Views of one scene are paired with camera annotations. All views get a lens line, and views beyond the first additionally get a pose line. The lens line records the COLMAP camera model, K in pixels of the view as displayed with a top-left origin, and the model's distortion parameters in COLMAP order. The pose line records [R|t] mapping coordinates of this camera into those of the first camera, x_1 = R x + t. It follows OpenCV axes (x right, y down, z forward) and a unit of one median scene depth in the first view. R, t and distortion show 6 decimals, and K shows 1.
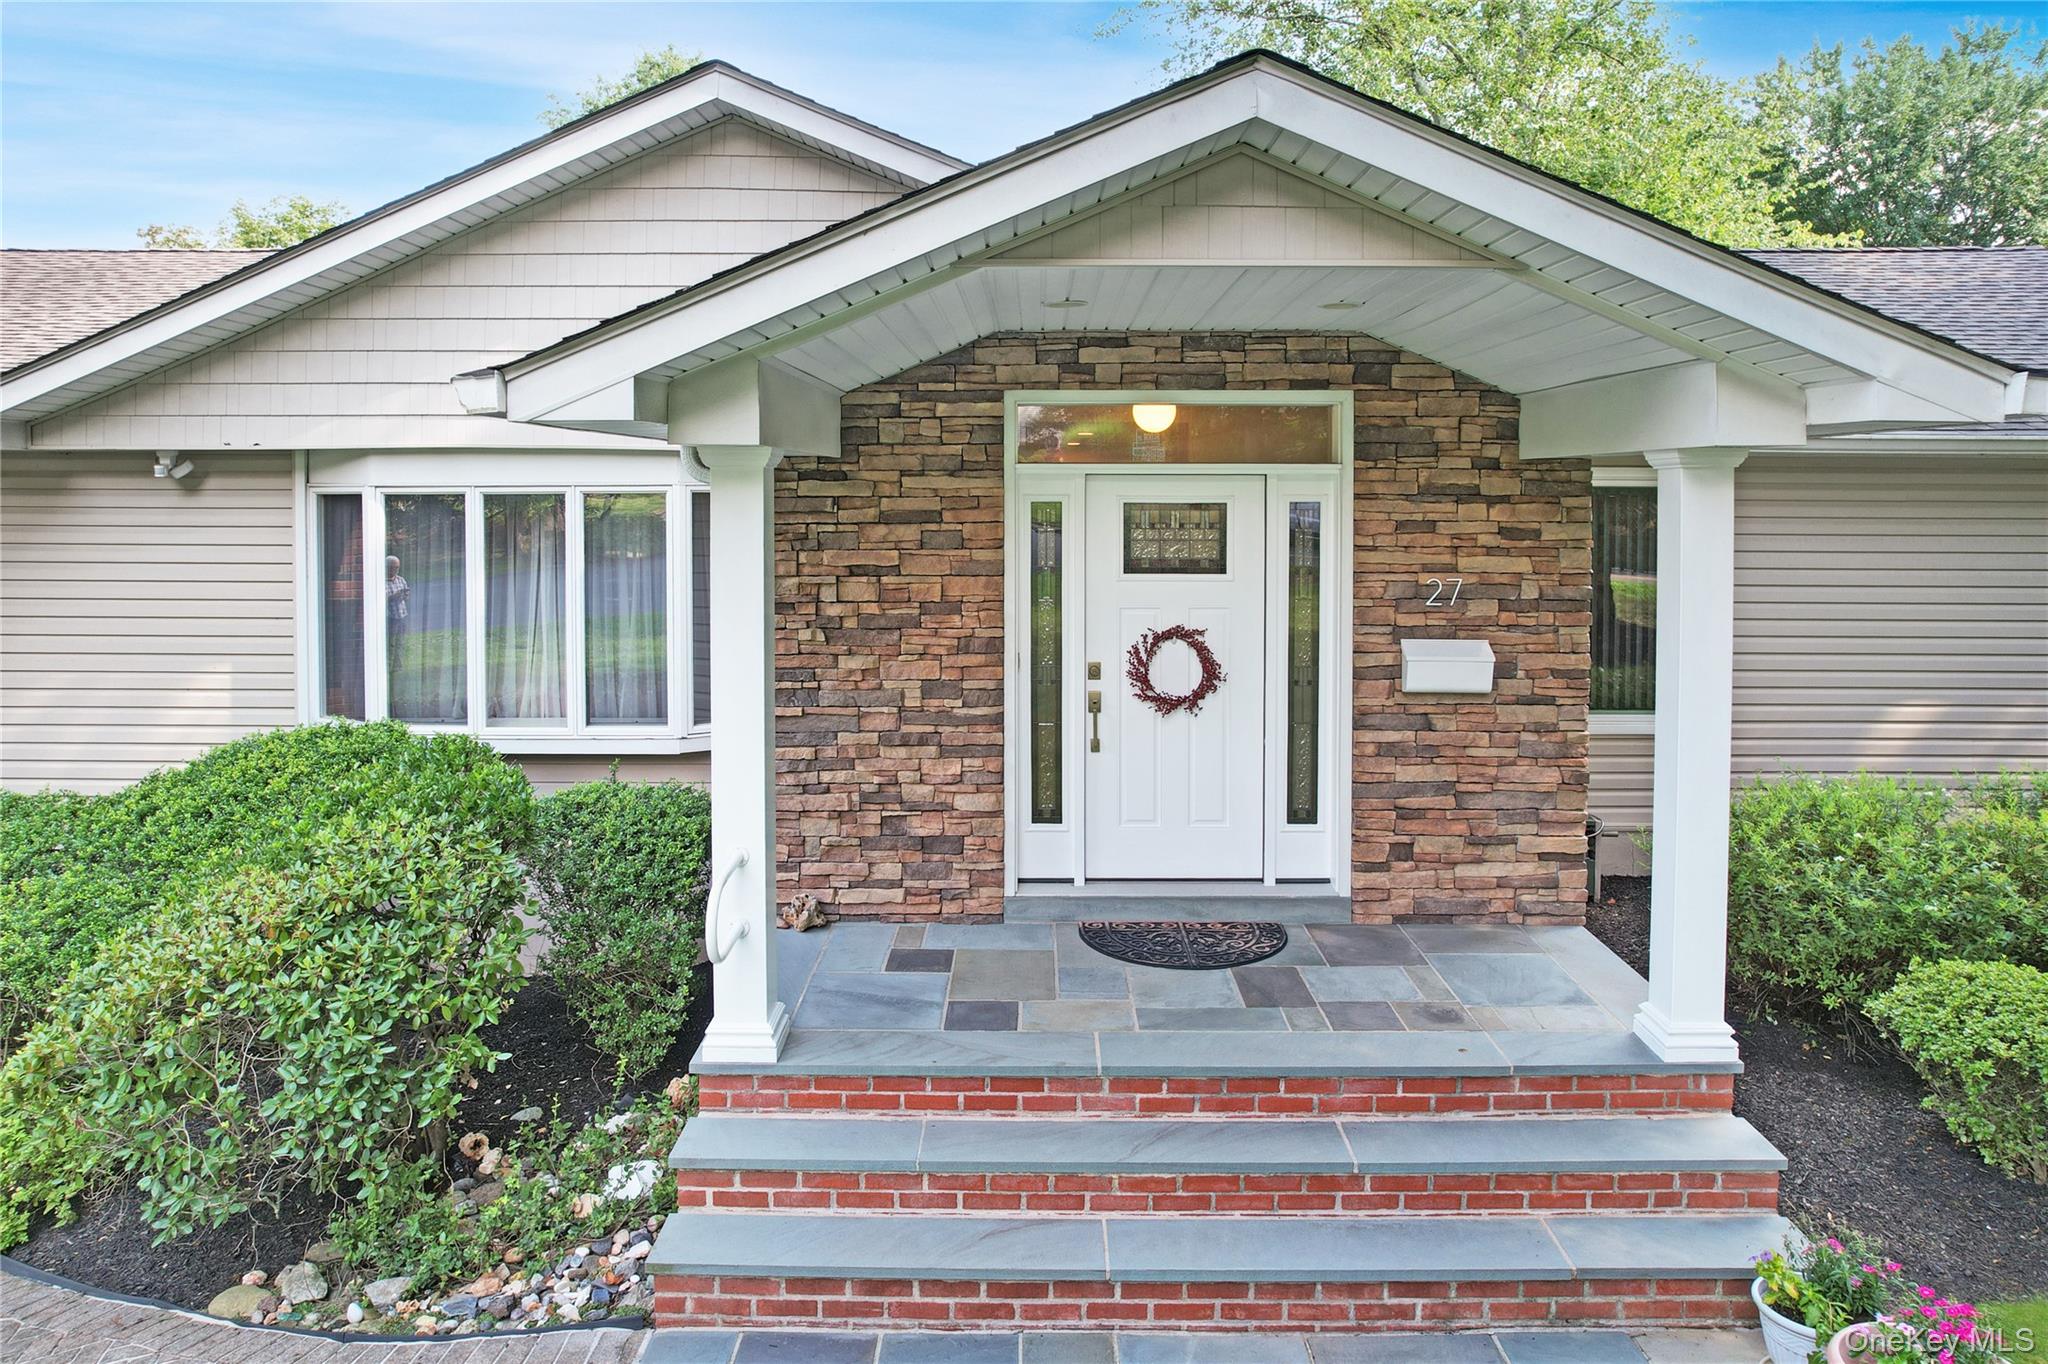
lens RADIAL K [[1351.3, 0, 997.1], [0, 1351.3, 523.4], [0, 0, 1]] dist [-0.021827, -0.001017]
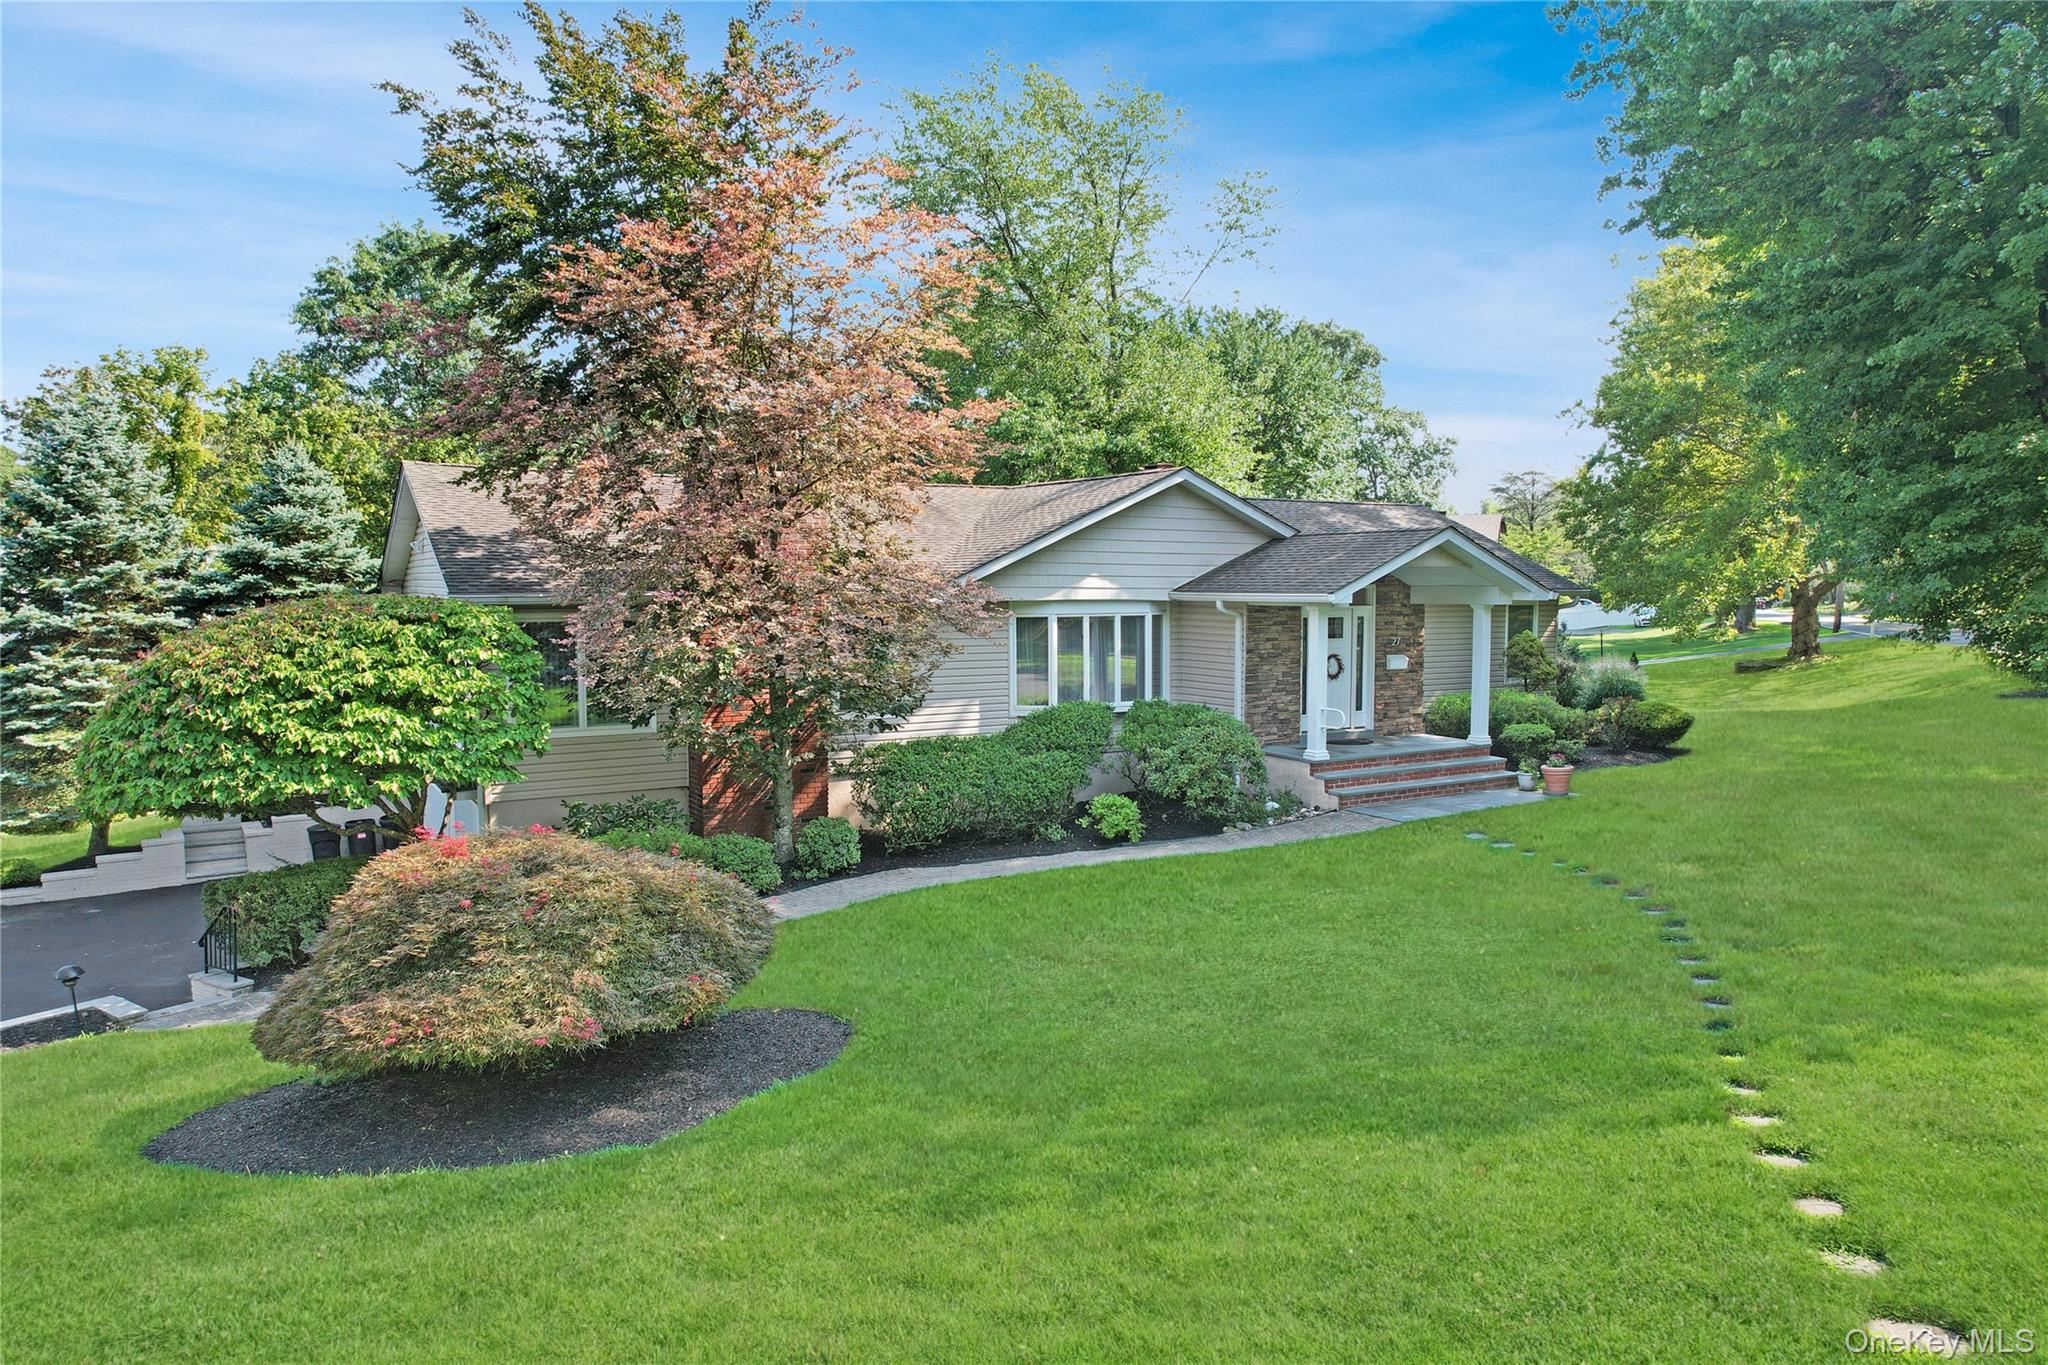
lens RADIAL K [[1315.4, 0, 1033.5], [0, 1315.4, 686.2], [0, 0, 1]] dist [-0.072774, 0.066113]
pose [[0.850622, -0.042163, 0.524084, -2.273335], [0.017020, 0.998465, 0.052703, -0.029130], [-0.525502, -0.035911, 0.850034, -1.423178]]
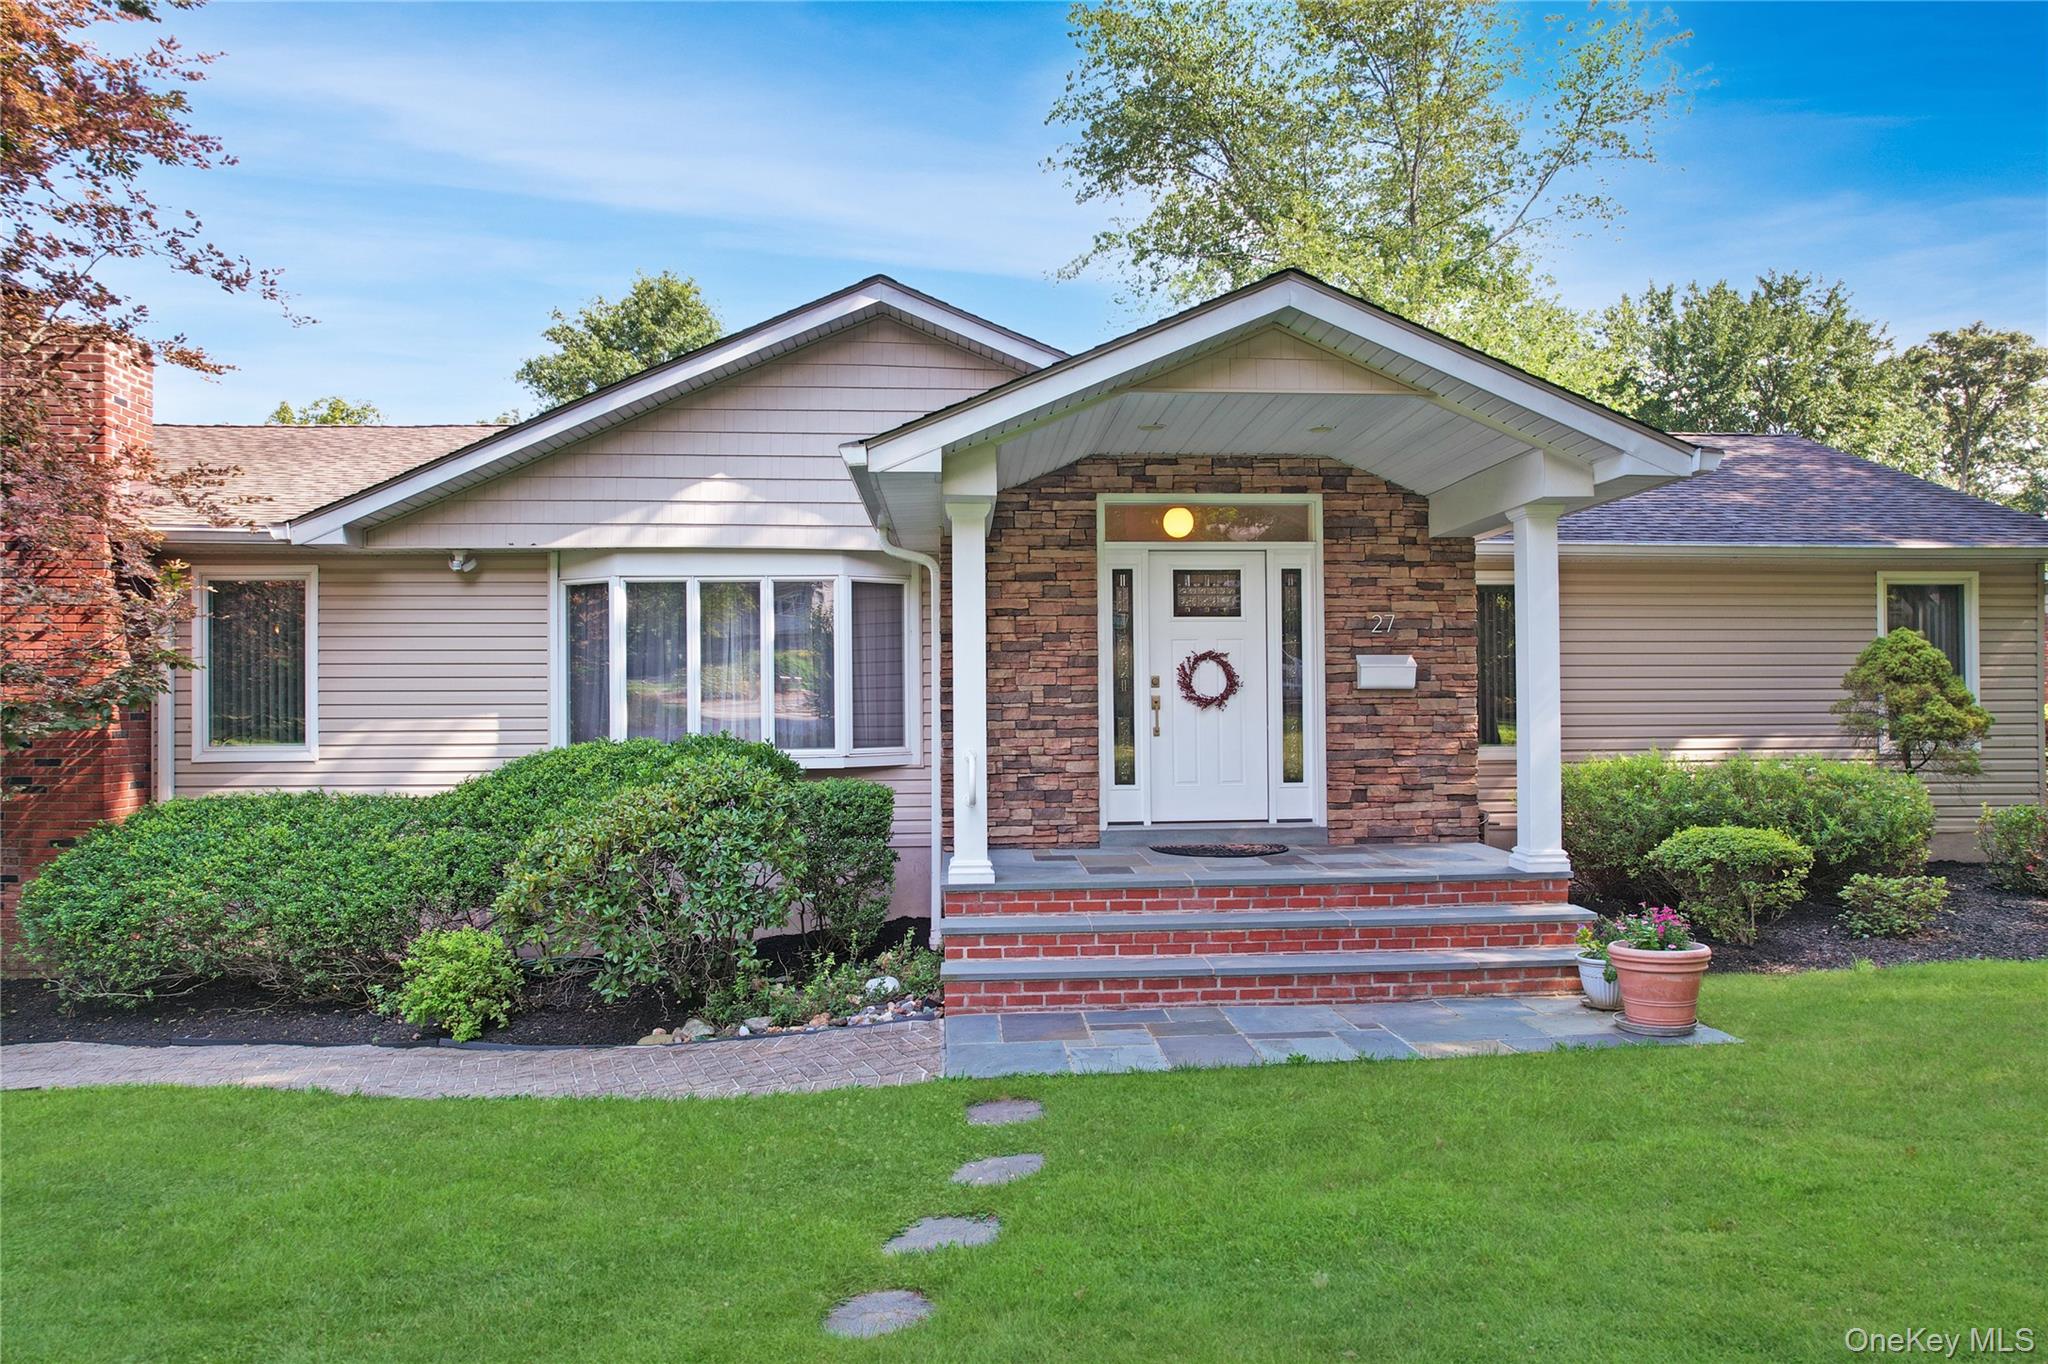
lens RADIAL K [[1294.5, 0, 1024.0], [0, 1294.5, 682.0], [0, 0, 1]] dist [-0.000973, 0.003386]
pose [[0.996738, -0.006713, 0.080426, -0.194568], [0.010009, 0.999123, -0.040650, 0.171632], [-0.080083, 0.041322, 0.995931, -0.432378]]
